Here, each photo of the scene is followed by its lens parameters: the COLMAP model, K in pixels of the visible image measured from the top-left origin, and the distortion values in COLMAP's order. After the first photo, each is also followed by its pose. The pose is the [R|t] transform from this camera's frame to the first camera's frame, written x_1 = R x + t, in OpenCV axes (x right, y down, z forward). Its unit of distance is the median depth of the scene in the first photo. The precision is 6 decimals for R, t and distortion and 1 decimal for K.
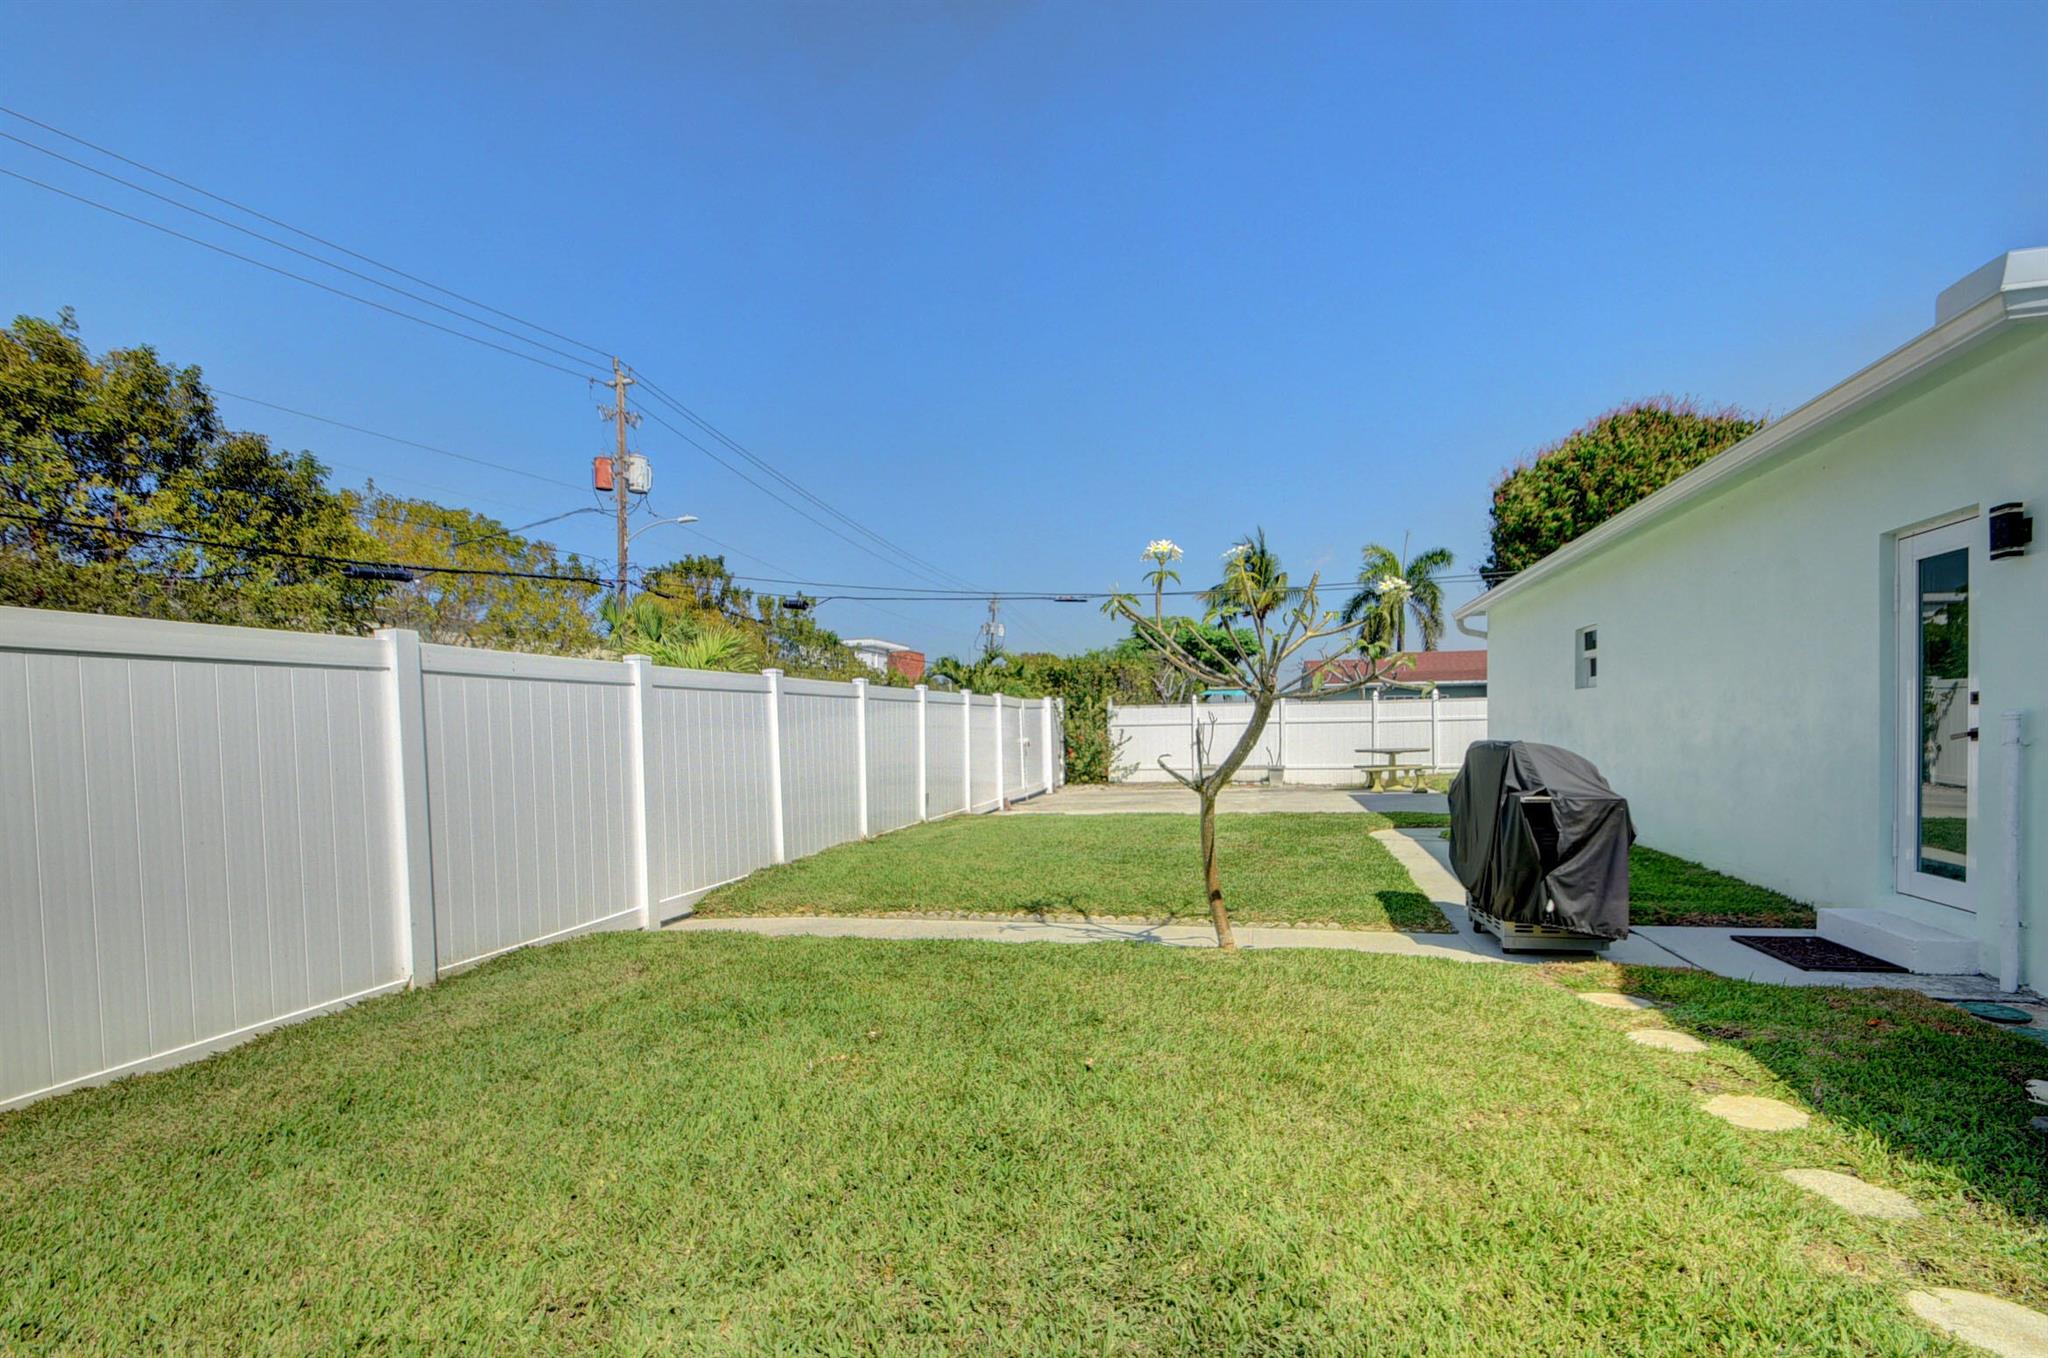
lens RADIAL K [[901.7, 0, 1008.6], [0, 901.7, 733.2], [0, 0, 1]] dist [0.001508, -0.009942]
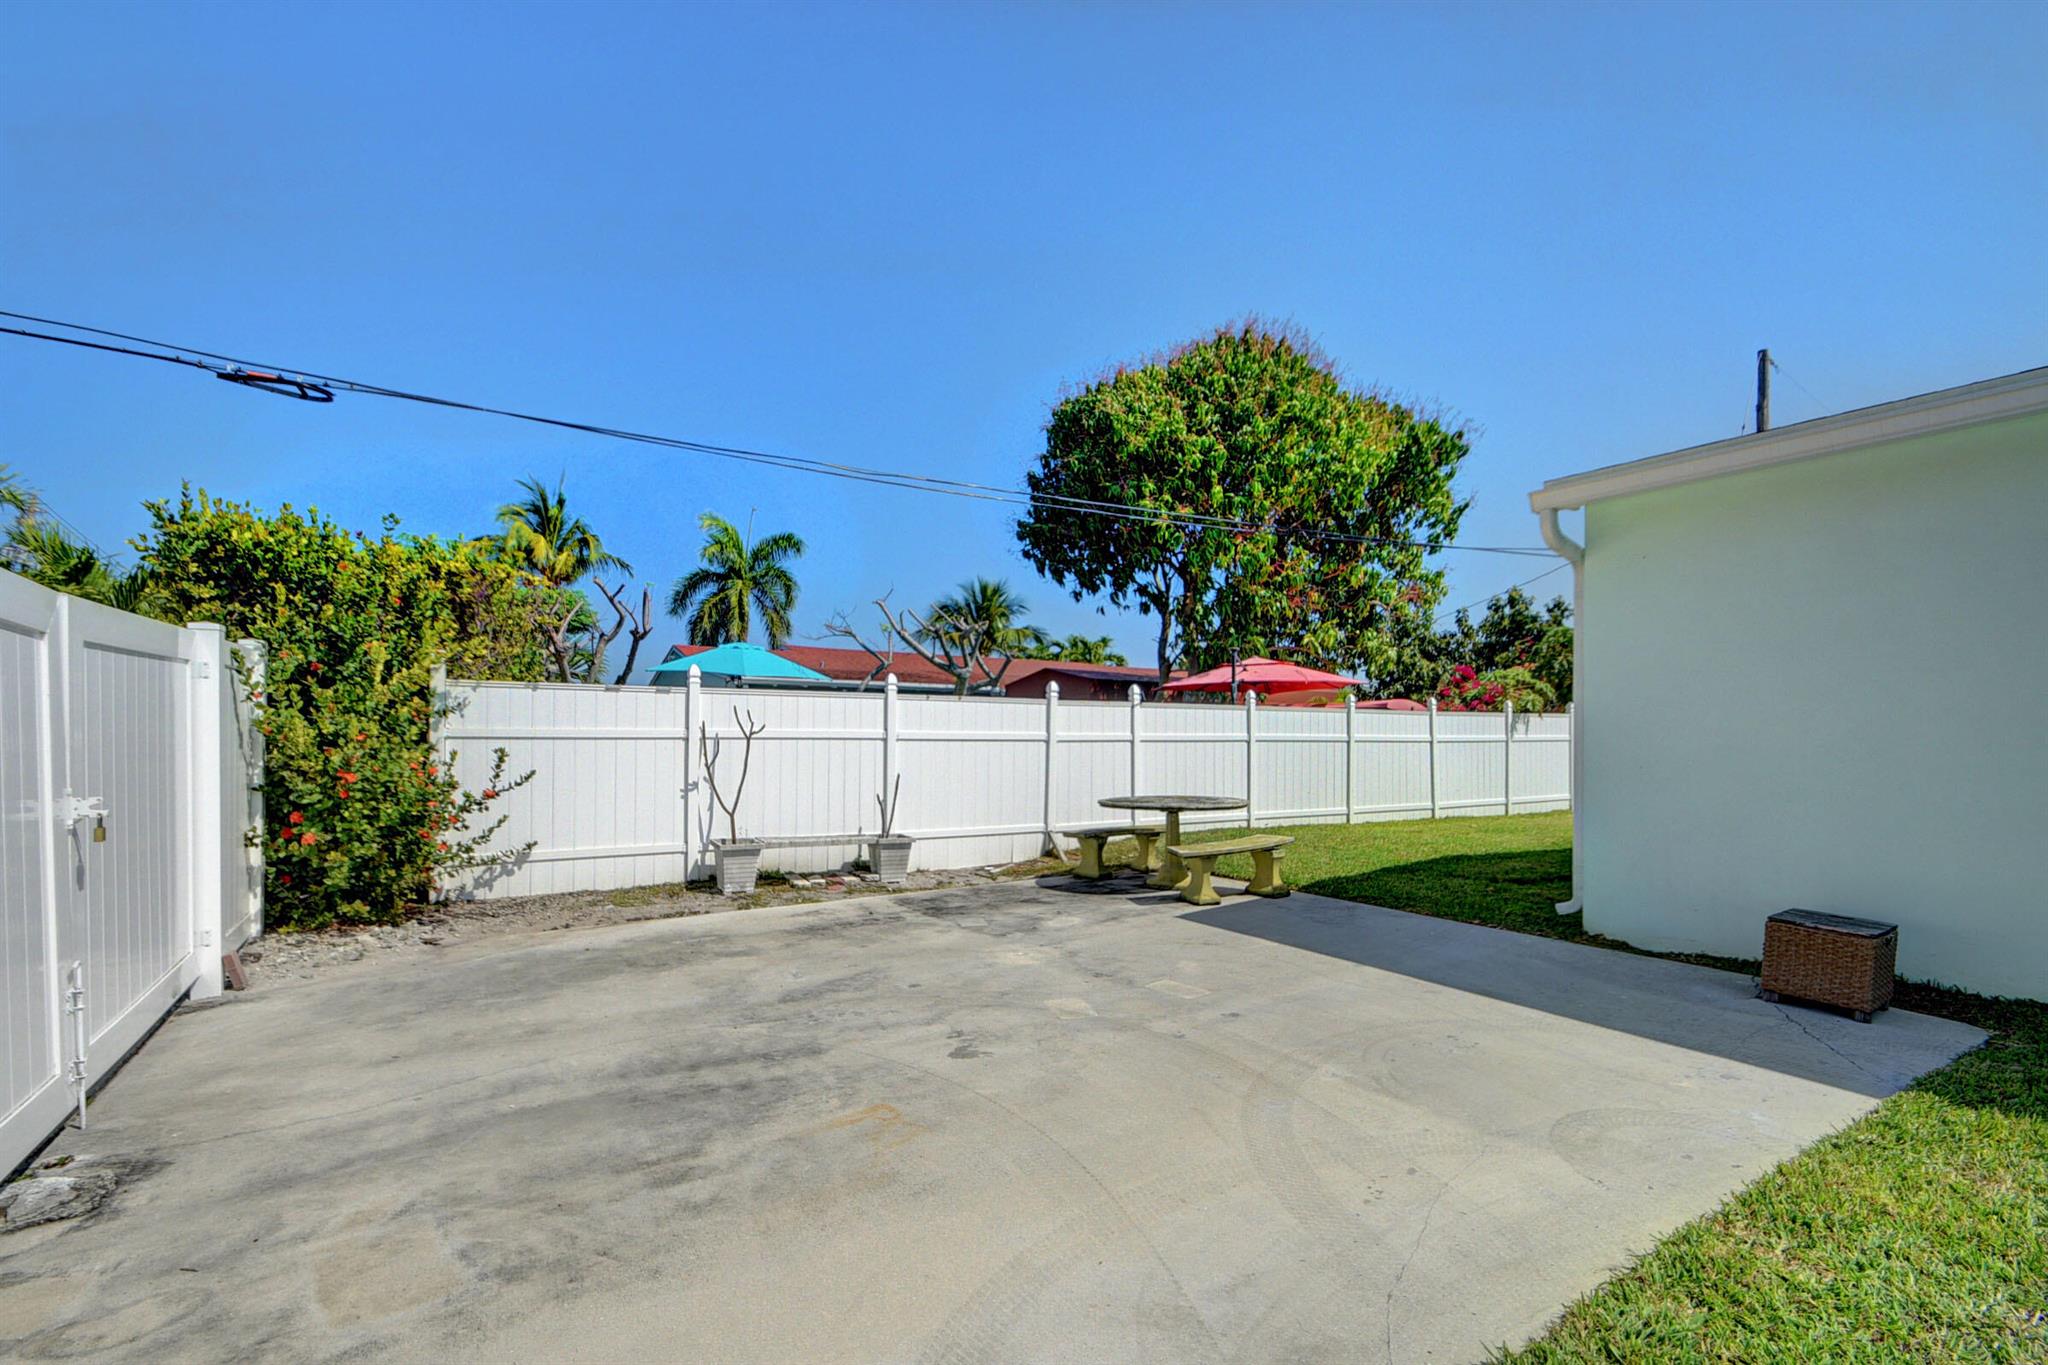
lens RADIAL K [[901.7, 0, 1008.6], [0, 901.7, 736.7], [0, 0, 1]] dist [0.001508, -0.009942]
pose [[0.686953, 0.021625, 0.726380, 0.014412], [-0.014222, 0.999766, -0.016314, -0.006157], [-0.726563, 0.000876, 0.687099, 0.624695]]
